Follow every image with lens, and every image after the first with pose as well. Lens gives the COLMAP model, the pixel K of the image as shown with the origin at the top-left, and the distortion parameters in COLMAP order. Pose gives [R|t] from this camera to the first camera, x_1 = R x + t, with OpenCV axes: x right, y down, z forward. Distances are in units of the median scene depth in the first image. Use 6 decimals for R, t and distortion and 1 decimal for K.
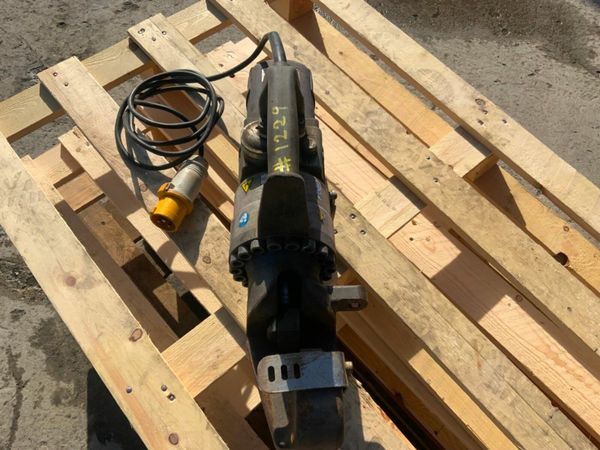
lens RADIAL K [[500.2, 0, 300.0], [0, 500.2, 225.0], [0, 0, 1]] dist [0.069684, -0.138447]
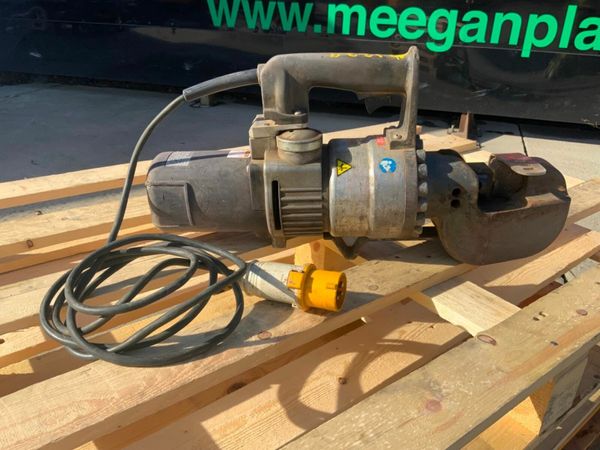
lens RADIAL K [[500.2, 0, 300.0], [0, 500.2, 225.0], [0, 0, 1]] dist [0.069684, -0.138447]
pose [[0.061058, -0.484977, 0.872393, -0.746313], [0.857018, 0.473508, 0.203248, -0.217606], [-0.511656, 0.735247, 0.444546, 0.530089]]
